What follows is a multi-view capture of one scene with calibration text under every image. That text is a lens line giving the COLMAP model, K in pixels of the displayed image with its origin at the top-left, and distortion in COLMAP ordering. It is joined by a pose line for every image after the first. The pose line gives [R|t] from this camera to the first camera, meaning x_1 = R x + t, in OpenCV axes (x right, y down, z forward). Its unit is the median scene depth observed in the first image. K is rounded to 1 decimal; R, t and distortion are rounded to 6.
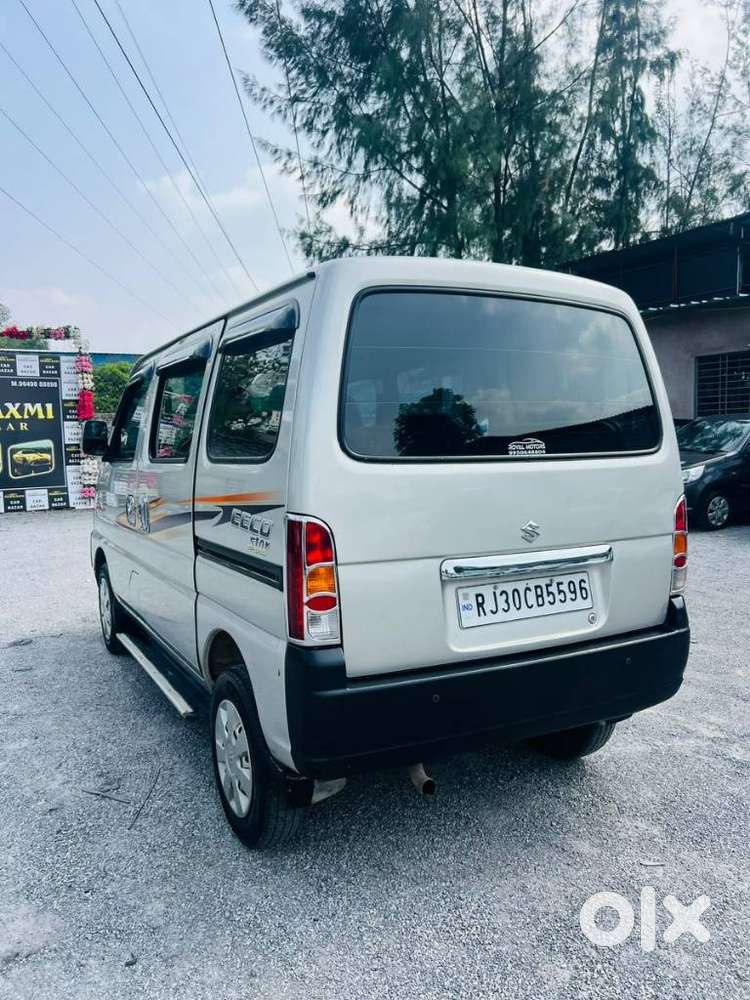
lens RADIAL K [[759.0, 0, 375.0], [0, 759.0, 500.0], [0, 0, 1]] dist [0.014508, 0.000824]
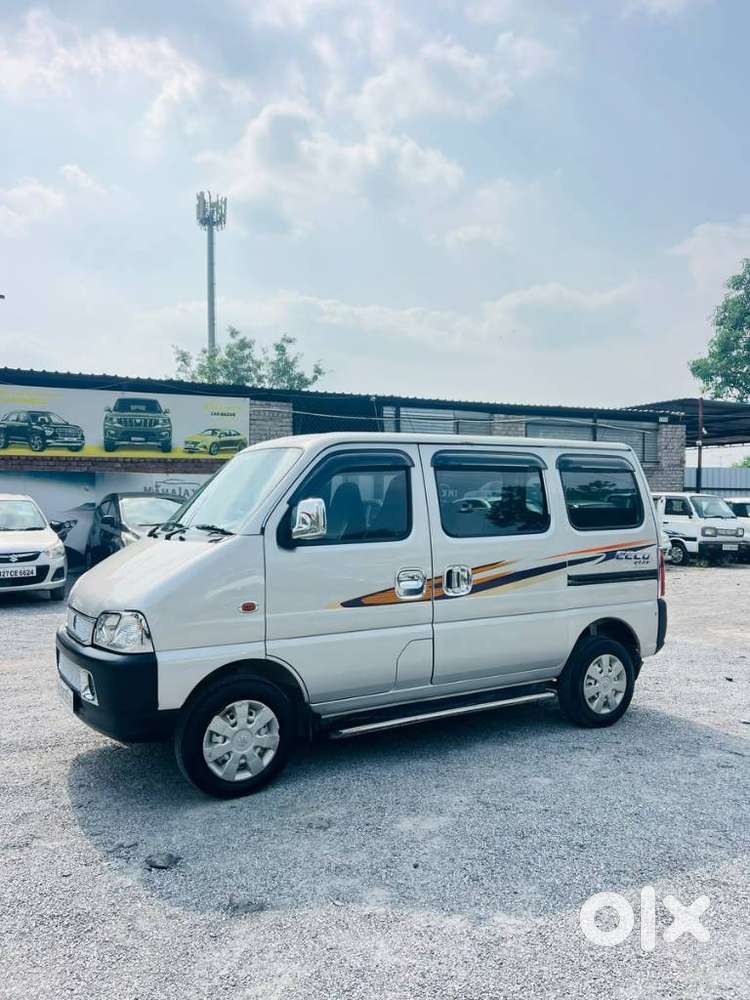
lens RADIAL K [[759.0, 0, 375.0], [0, 759.0, 500.0], [0, 0, 1]] dist [0.014508, 0.000824]
pose [[-0.043165, 0.020956, 0.998848, -0.517012], [0.080813, 0.996577, -0.017416, -0.033751], [-0.995794, 0.079969, -0.044711, 0.404528]]
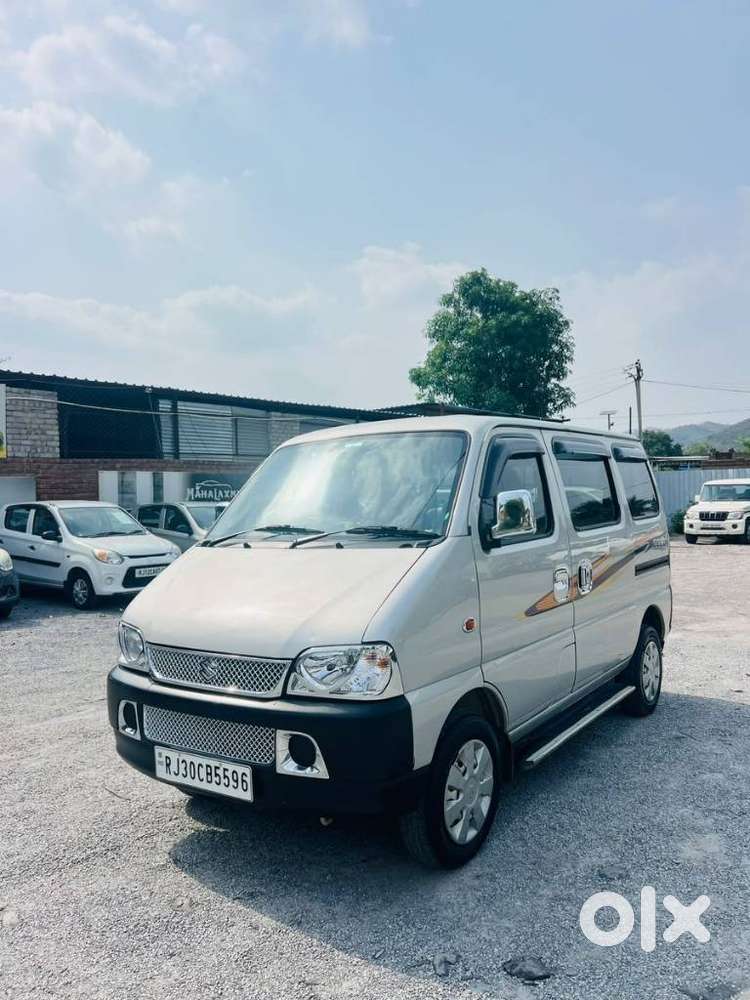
lens RADIAL K [[756.3, 0, 390.0], [0, 756.3, 502.5], [0, 0, 1]] dist [0.012034, 0.009734]
pose [[-0.453538, 0.026712, 0.890837, -0.401382], [0.105550, 0.994126, 0.023927, -0.050816], [-0.884965, 0.104880, -0.453693, 0.602559]]
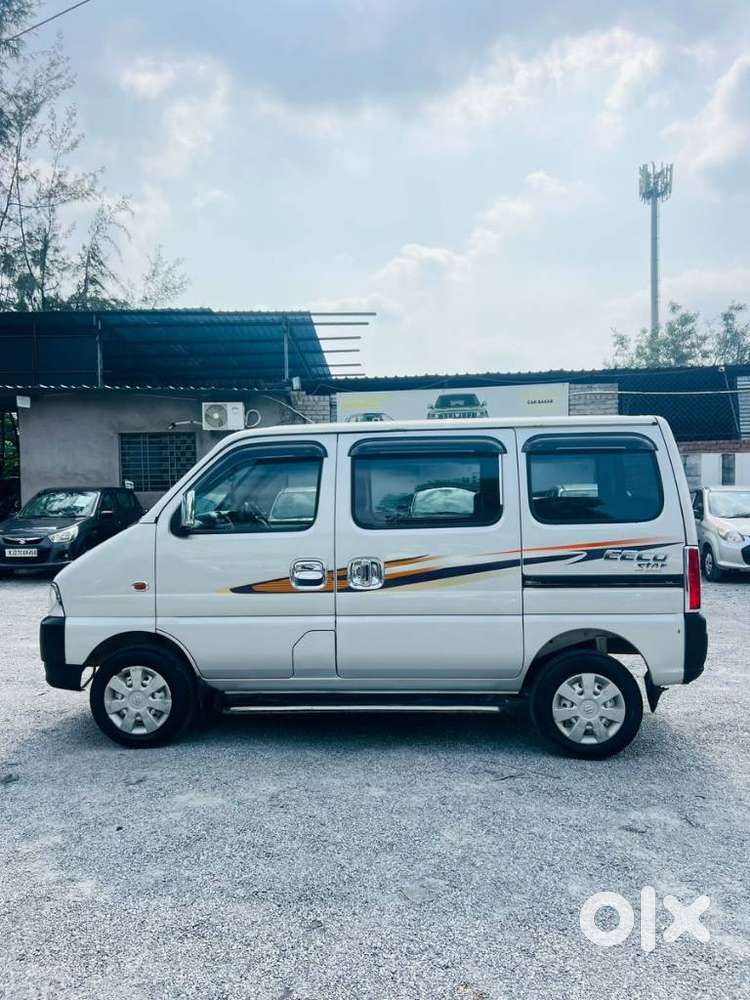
lens RADIAL K [[759.0, 0, 375.0], [0, 759.0, 500.0], [0, 0, 1]] dist [0.014508, 0.000824]
pose [[0.526662, 0.003380, 0.850068, -0.441068], [0.069881, 0.996435, -0.047257, -0.012914], [-0.847198, 0.084292, 0.524548, 0.126486]]
